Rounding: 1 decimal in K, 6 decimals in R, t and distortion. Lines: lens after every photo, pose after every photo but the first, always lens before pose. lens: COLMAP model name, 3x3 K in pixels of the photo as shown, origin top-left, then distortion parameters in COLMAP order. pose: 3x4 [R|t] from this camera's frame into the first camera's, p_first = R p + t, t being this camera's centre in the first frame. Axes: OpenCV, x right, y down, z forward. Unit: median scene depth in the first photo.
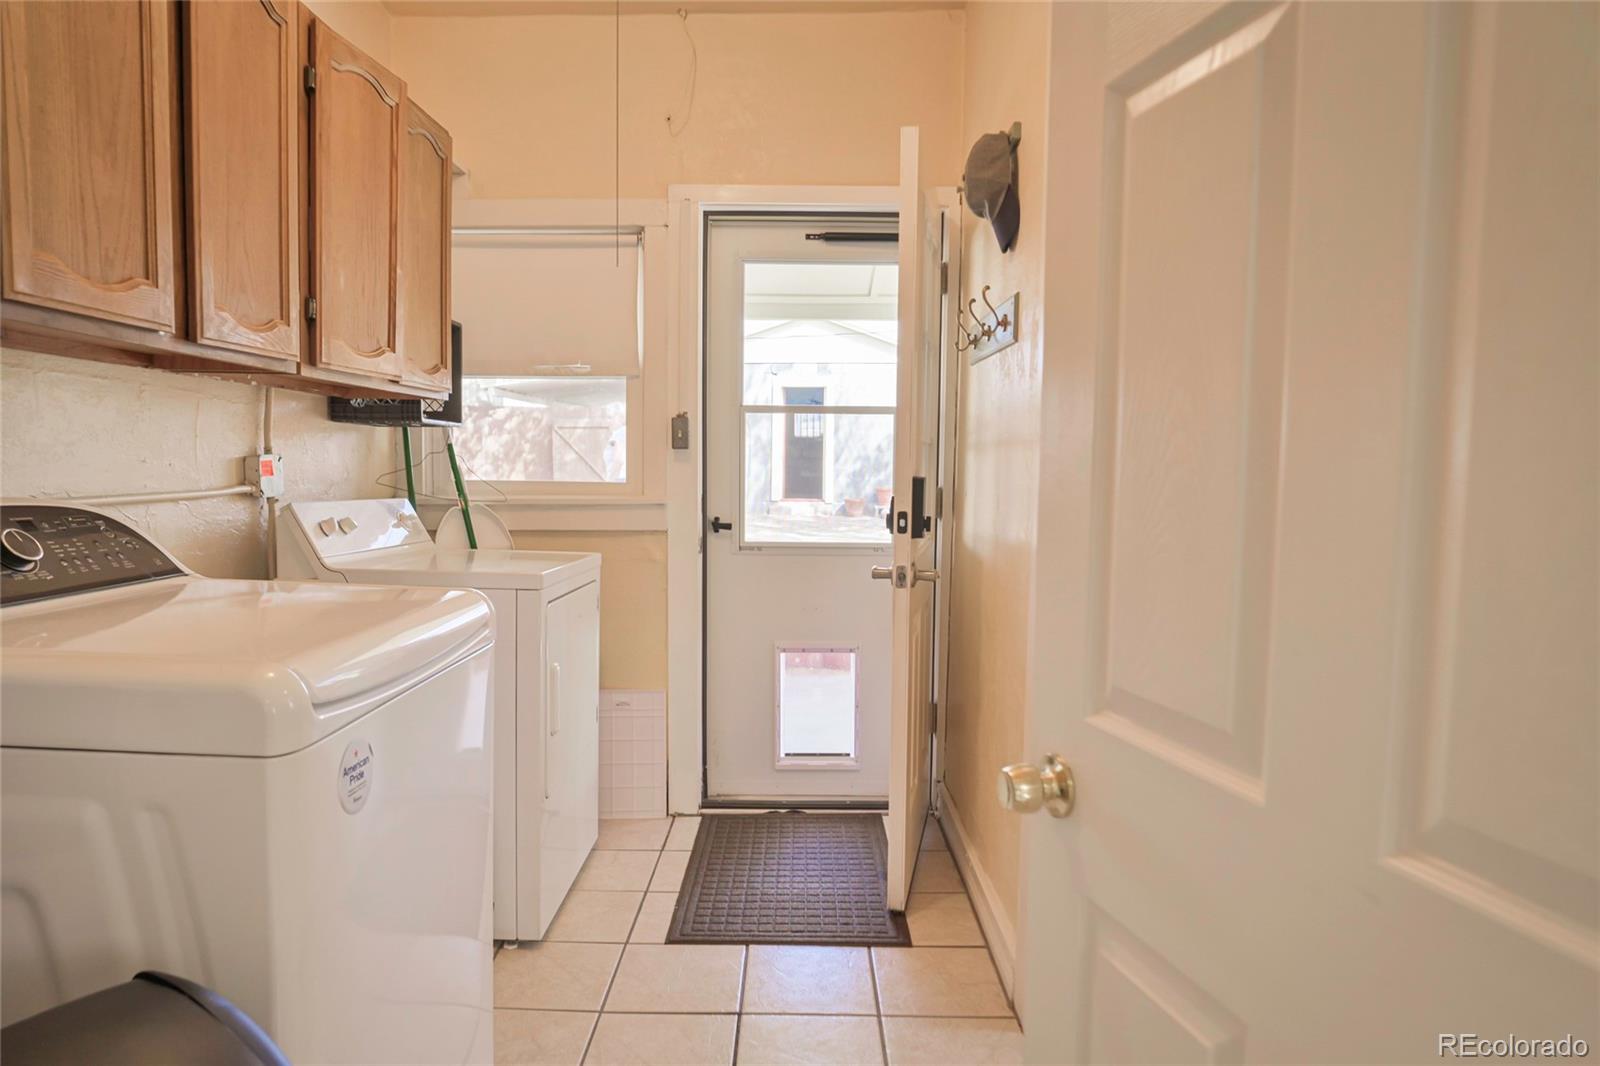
lens RADIAL K [[923.3, 0, 810.4], [0, 923.3, 536.9], [0, 0, 1]] dist [-0.028284, 0.001947]
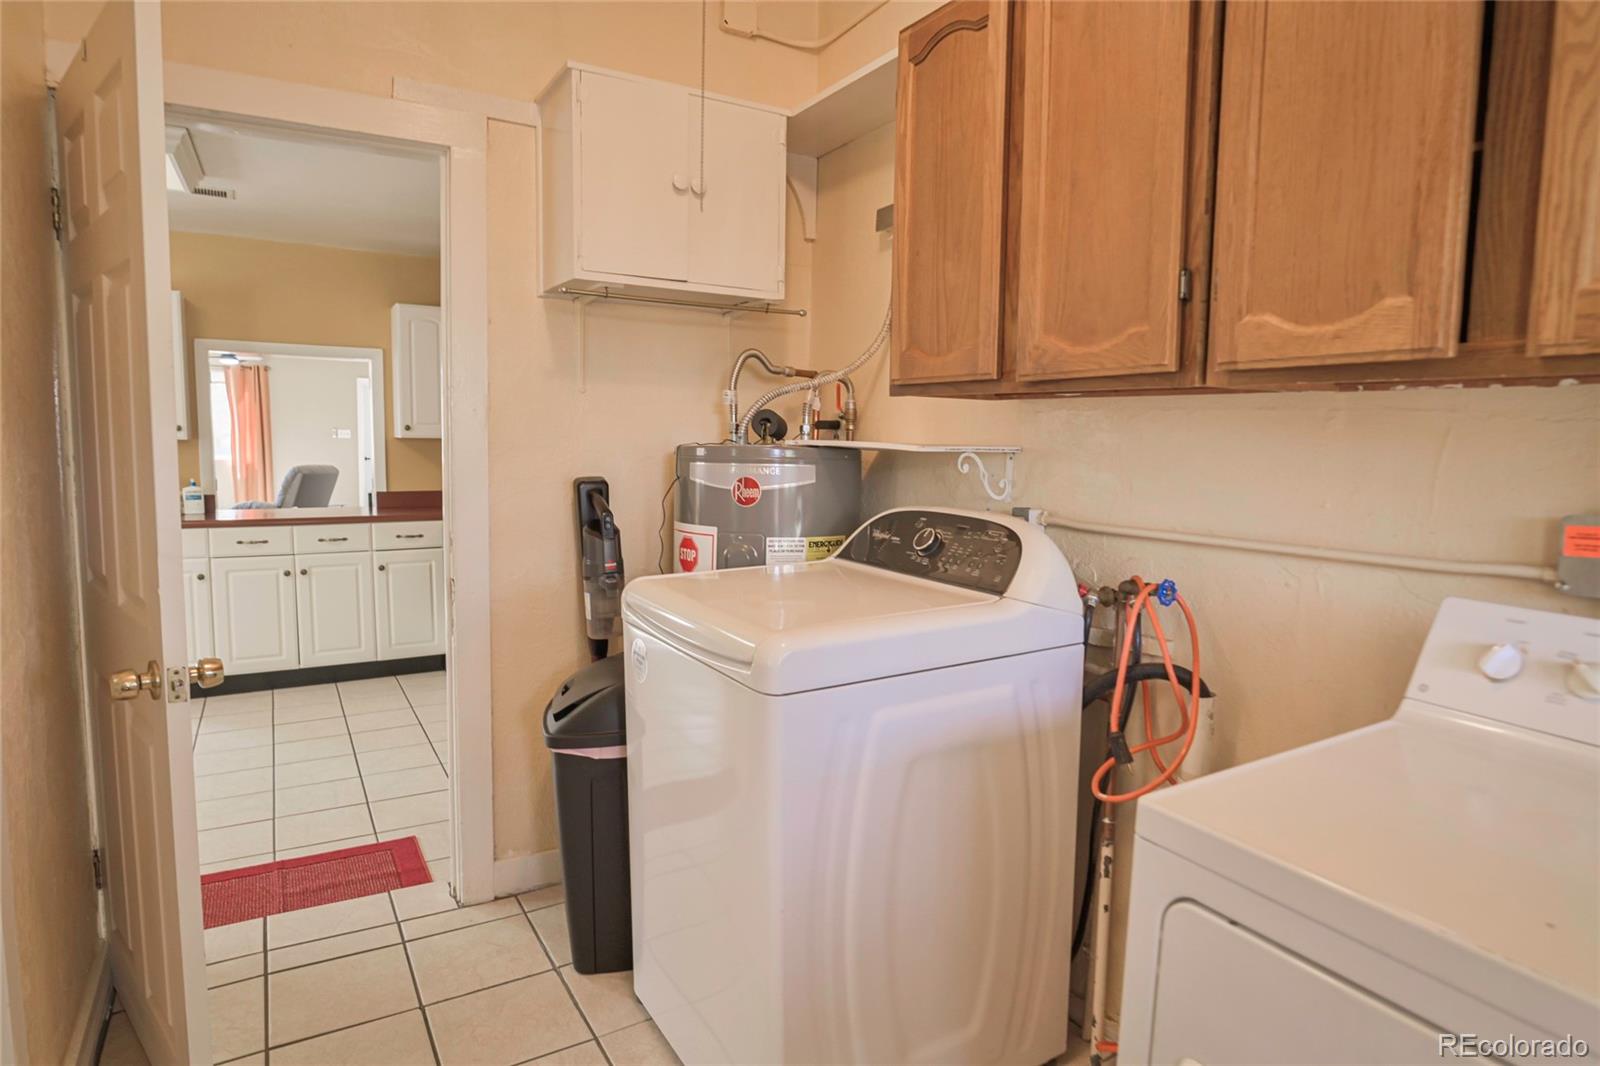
lens RADIAL K [[917.6, 0, 810.9], [0, 917.6, 539.0], [0, 0, 1]] dist [-0.040254, 0.012824]
pose [[-0.864778, 0.022803, -0.501637, 0.075886], [-0.073274, 0.982546, 0.170981, -0.219727], [0.496780, 0.184617, -0.848013, 2.021421]]
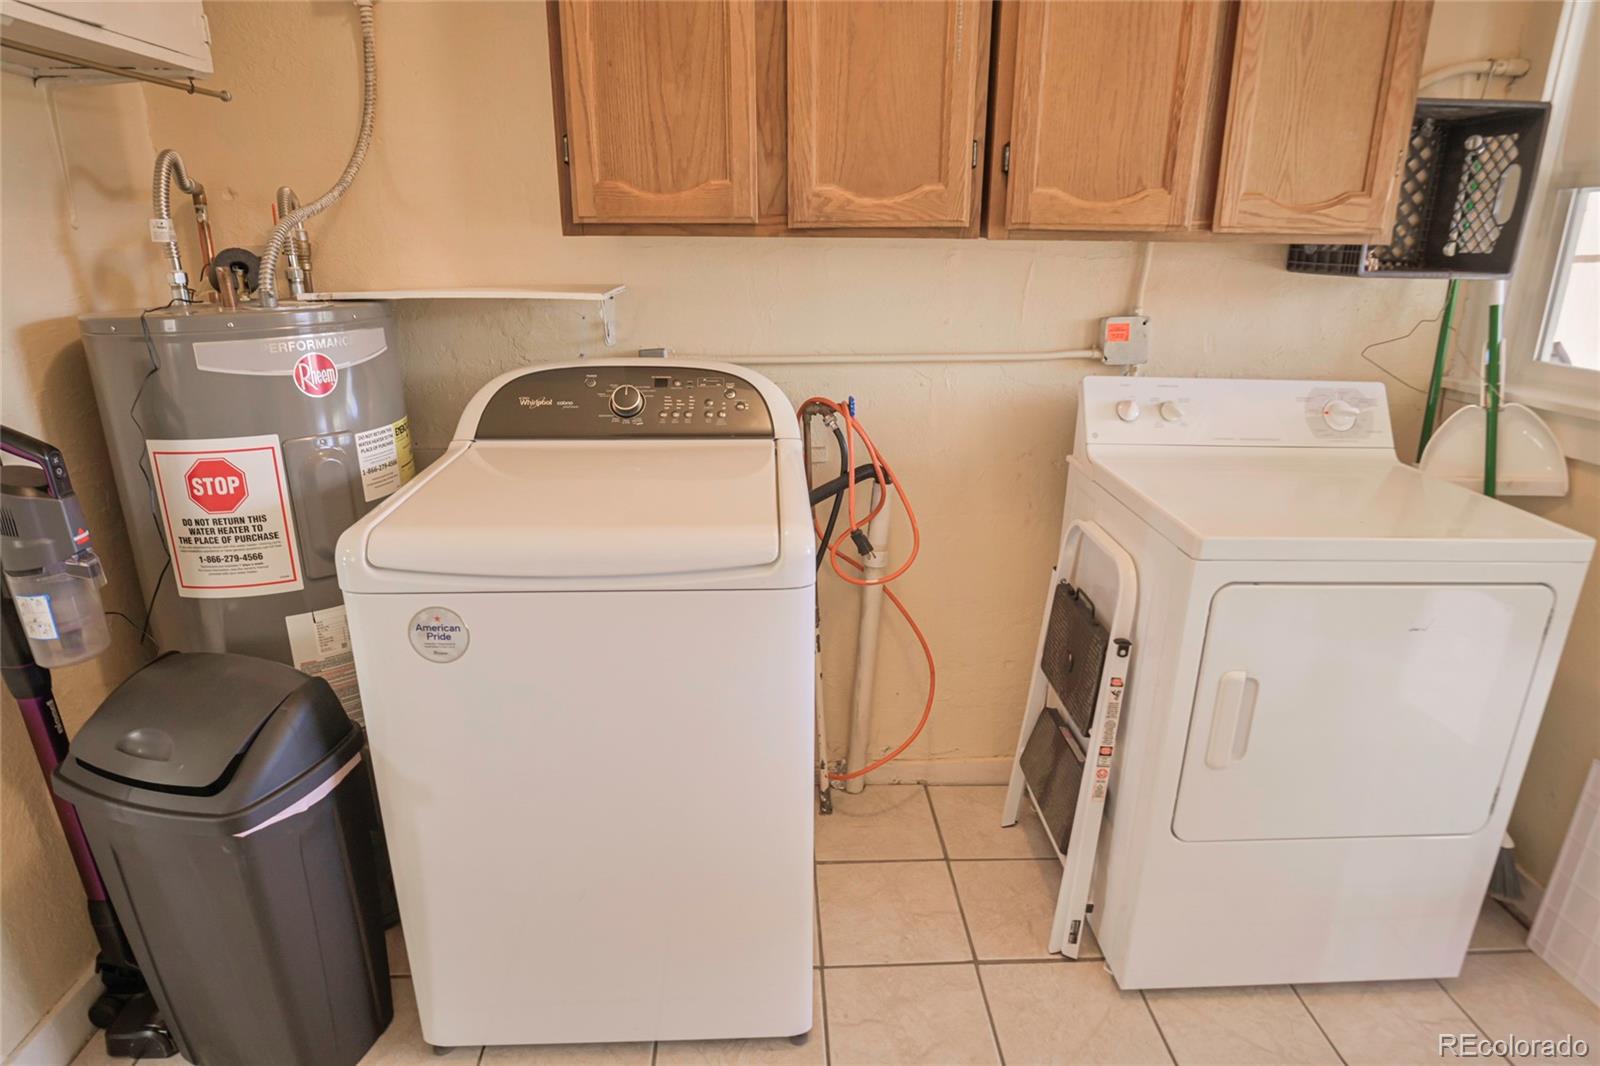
lens RADIAL K [[922.5, 0, 800.3], [0, 922.5, 525.8], [0, 0, 1]] dist [-0.031227, 0.001749]
pose [[0.028596, 0.289257, -0.956824, 0.519212], [-0.081909, 0.954675, 0.286159, -0.209864], [0.996229, 0.070189, 0.050993, 1.095400]]
